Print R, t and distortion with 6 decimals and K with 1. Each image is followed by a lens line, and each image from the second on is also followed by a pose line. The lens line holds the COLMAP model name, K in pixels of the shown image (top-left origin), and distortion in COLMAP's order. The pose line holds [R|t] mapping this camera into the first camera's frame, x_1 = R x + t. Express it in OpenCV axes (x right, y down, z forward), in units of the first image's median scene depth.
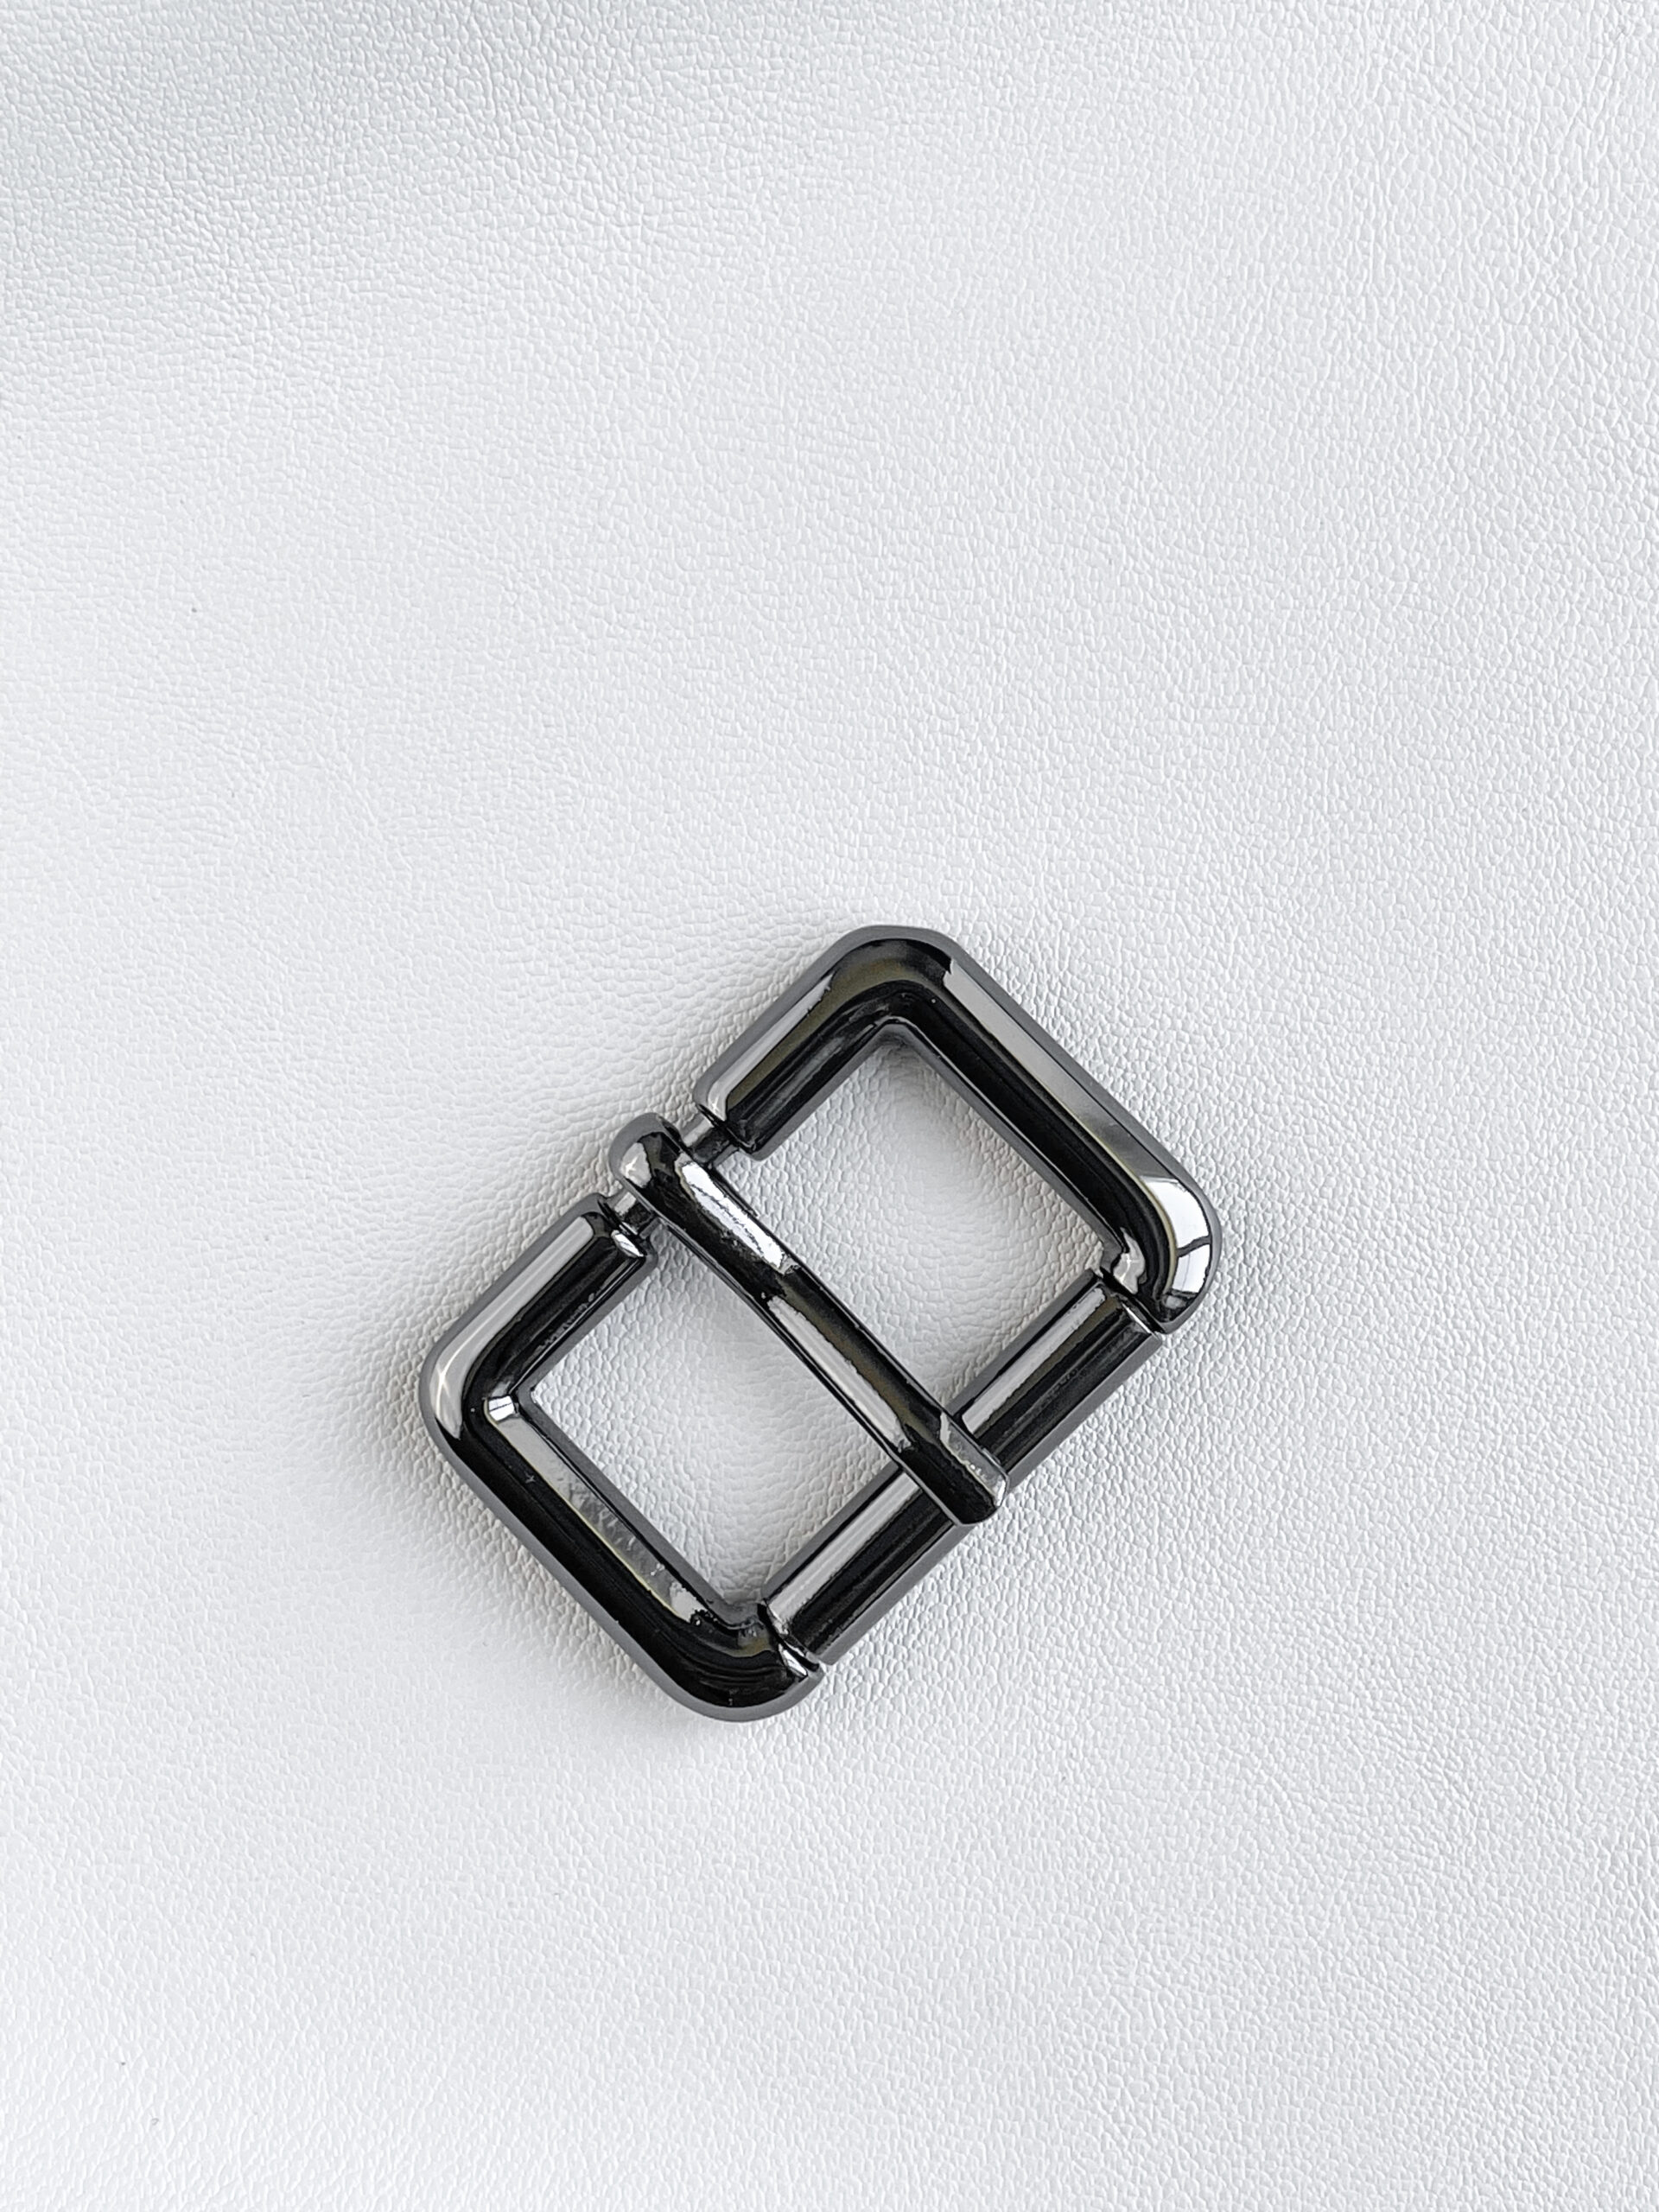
lens RADIAL K [[3520.6, 0, 829.5], [0, 3520.6, 1106.0], [0, 0, 1]] dist [0.162656, -0.615862]
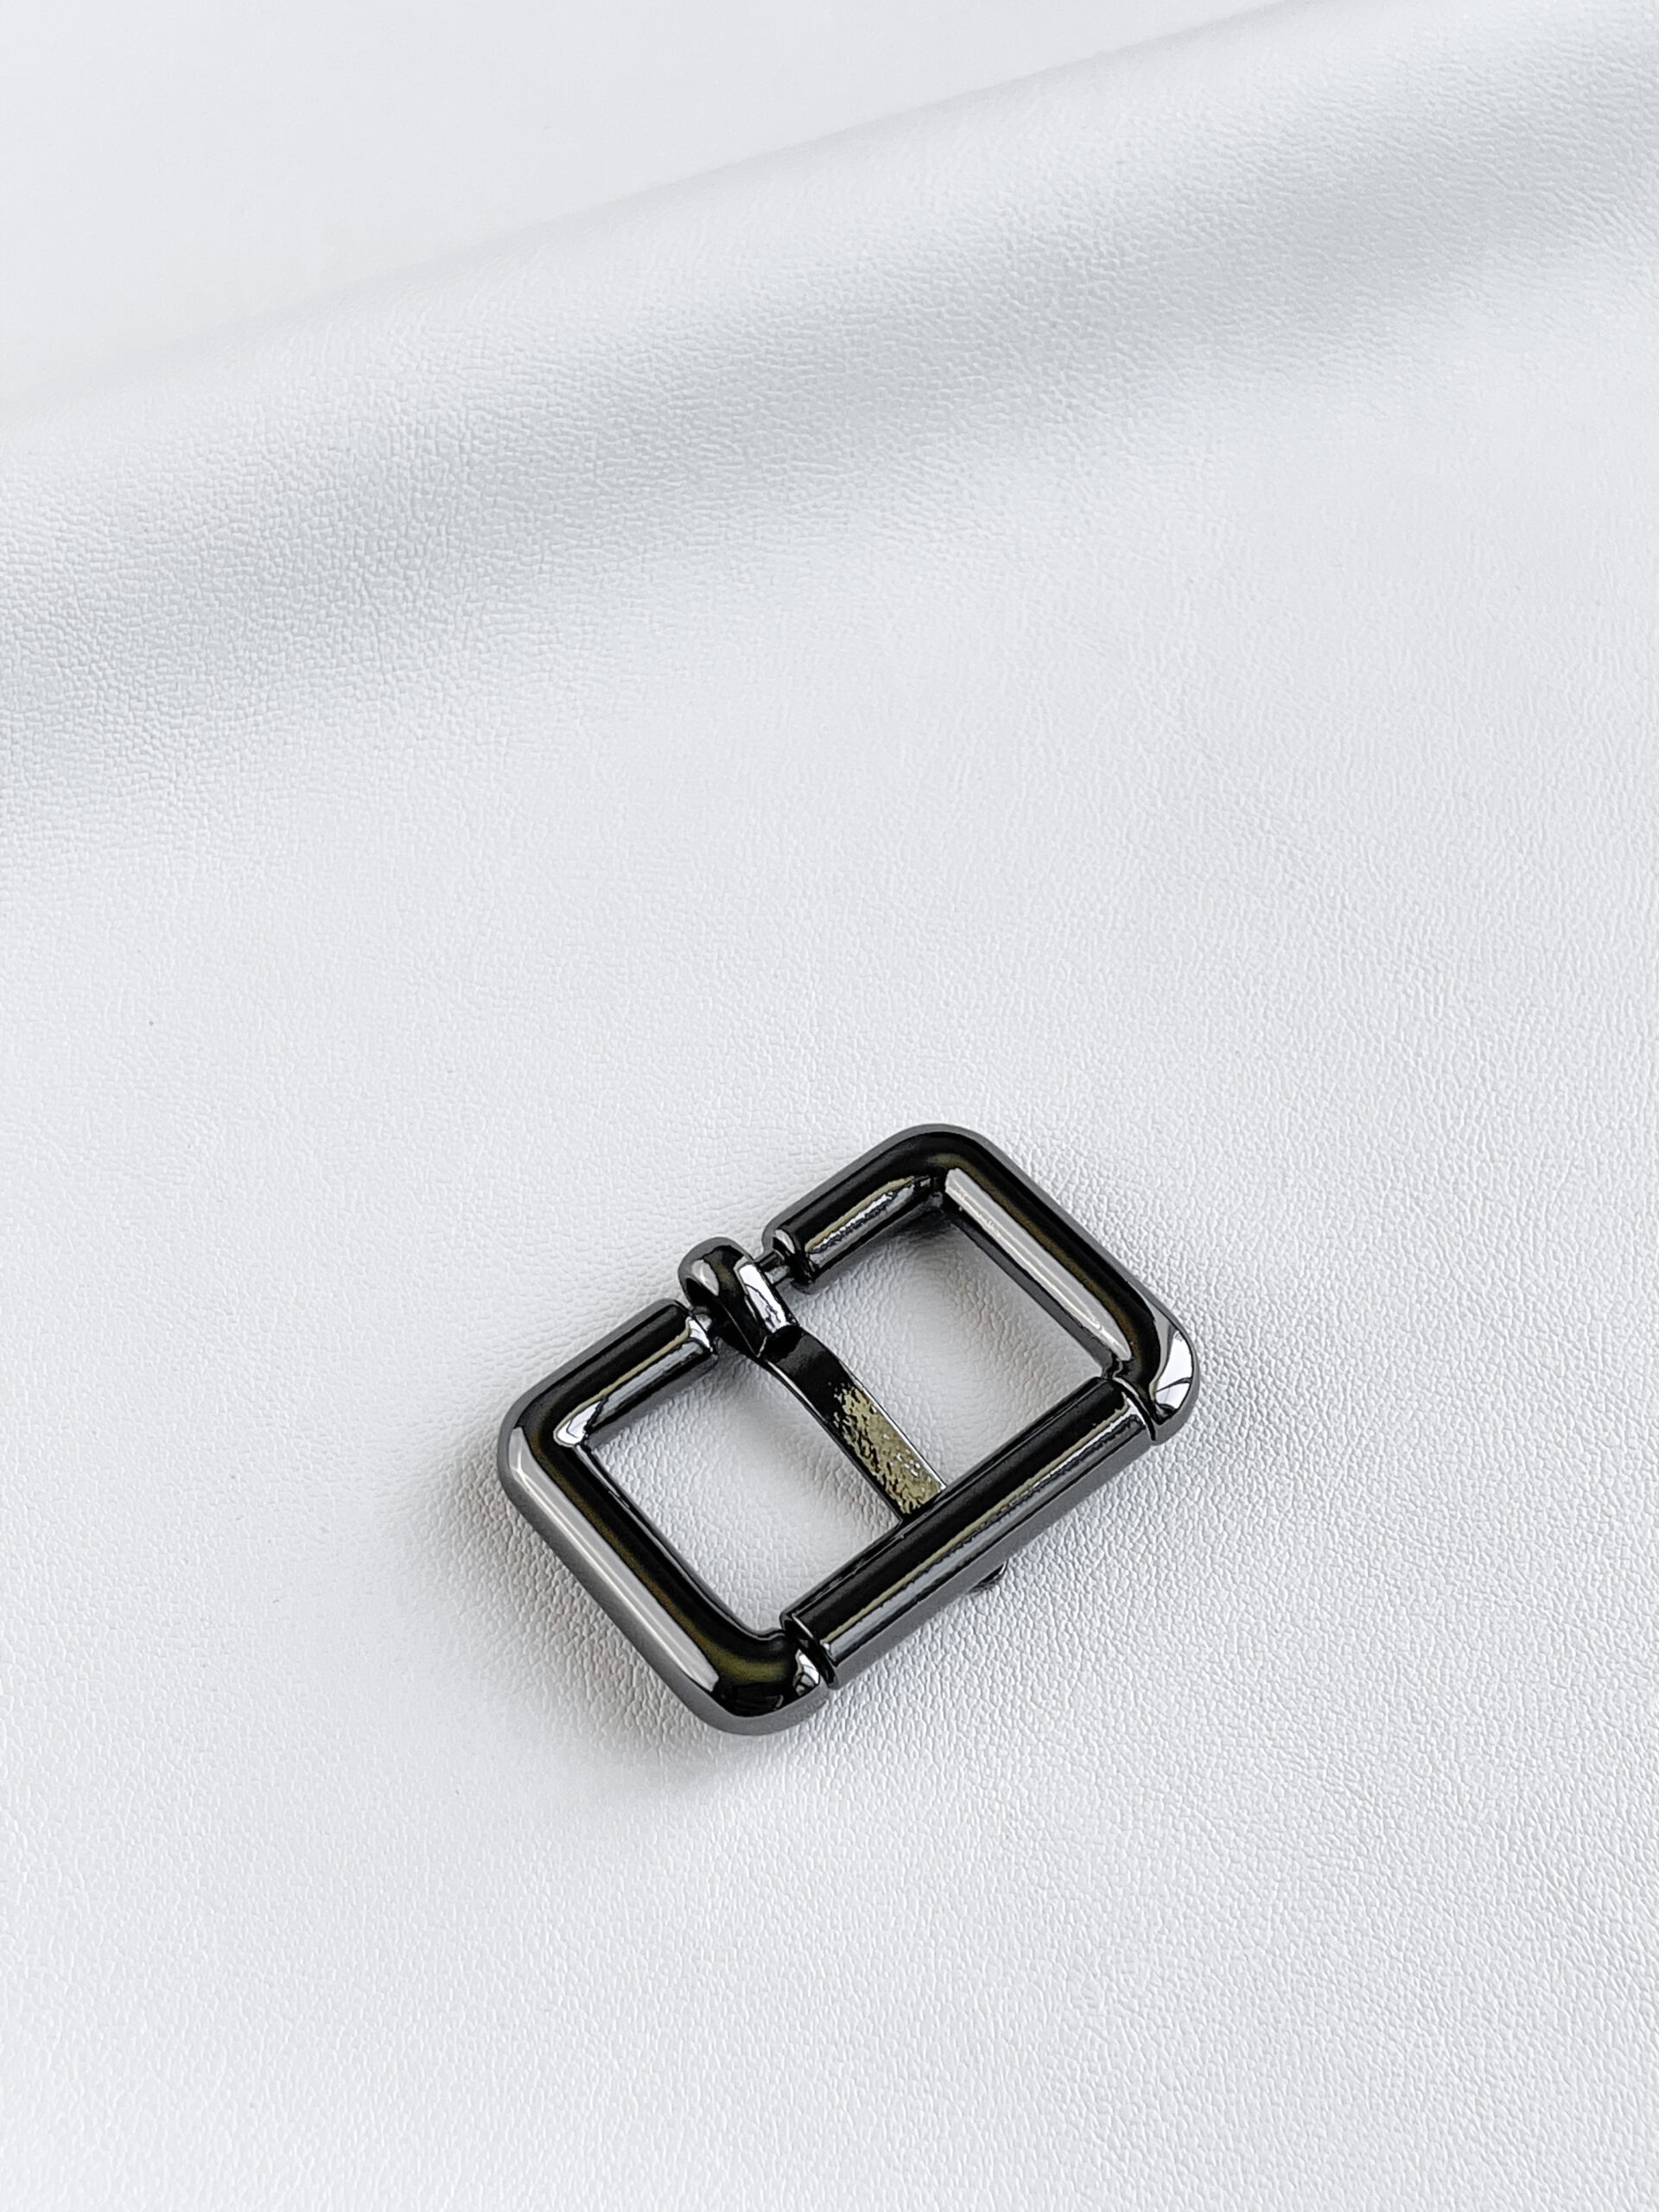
lens RADIAL K [[3520.6, 0, 829.5], [0, 3520.6, 1106.0], [0, 0, 1]] dist [0.162656, -0.615862]
pose [[0.986244, -0.067293, 0.150980, -0.136289], [0.139995, 0.825699, -0.546463, 0.591466], [-0.087891, 0.560082, 0.823761, -0.011484]]
